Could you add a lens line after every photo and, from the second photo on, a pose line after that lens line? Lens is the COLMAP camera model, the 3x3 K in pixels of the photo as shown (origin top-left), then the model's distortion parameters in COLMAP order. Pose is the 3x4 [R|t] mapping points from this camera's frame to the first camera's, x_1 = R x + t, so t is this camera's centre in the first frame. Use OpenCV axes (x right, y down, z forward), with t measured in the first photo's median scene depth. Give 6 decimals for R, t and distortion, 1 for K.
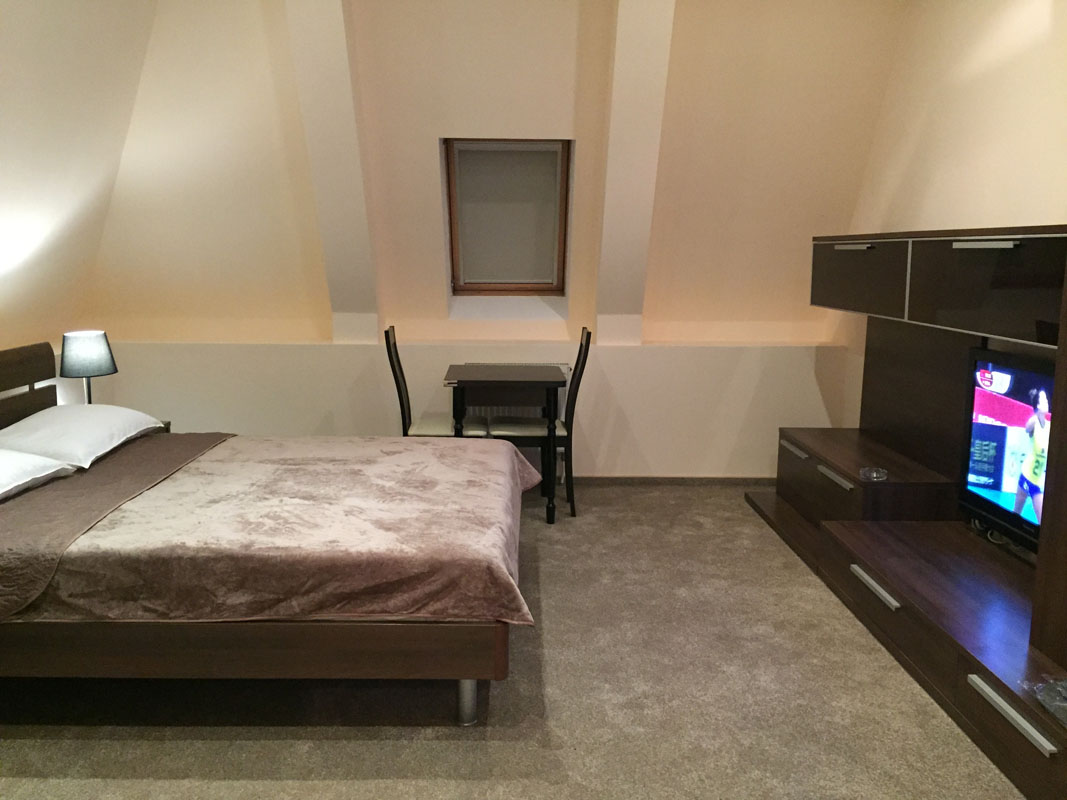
lens RADIAL K [[913.7, 0, 529.3], [0, 913.7, 399.2], [0, 0, 1]] dist [0.066928, -0.088122]
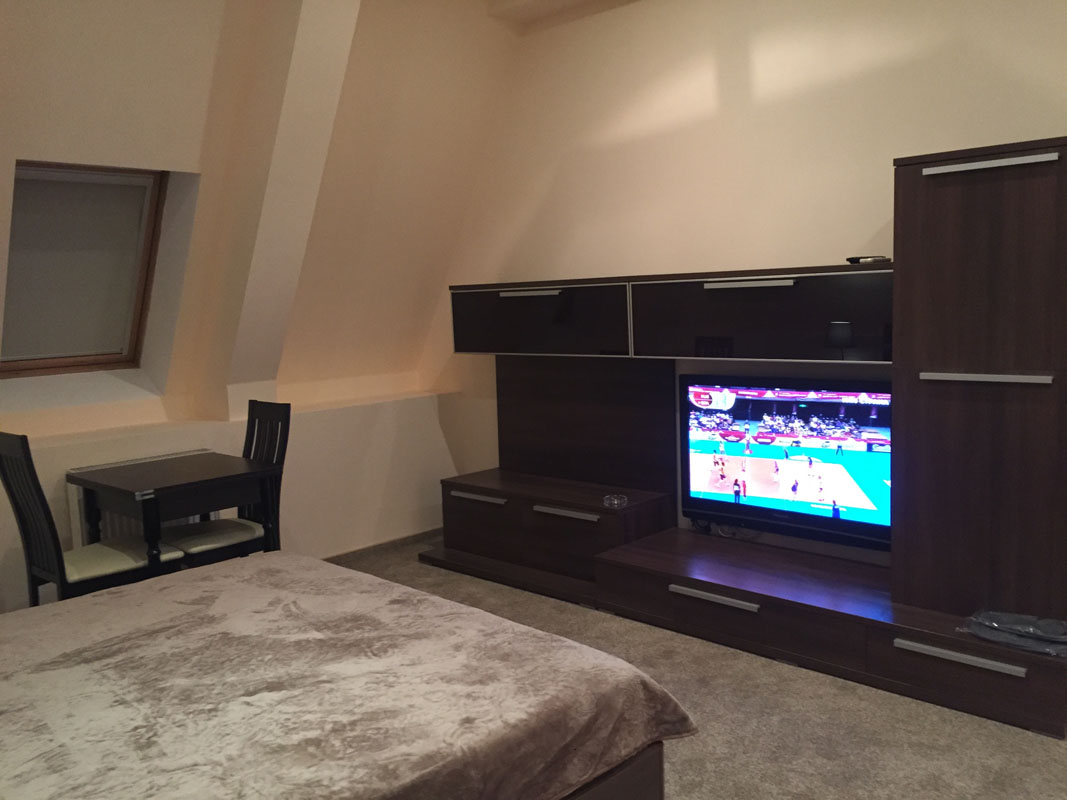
lens RADIAL K [[913.7, 0, 534.1], [0, 913.7, 400.3], [0, 0, 1]] dist [0.066928, -0.088122]
pose [[0.700382, -0.111314, 0.705035, -0.480027], [0.153680, 0.988115, 0.003342, -0.058883], [-0.697028, 0.106009, 0.709165, 0.333872]]
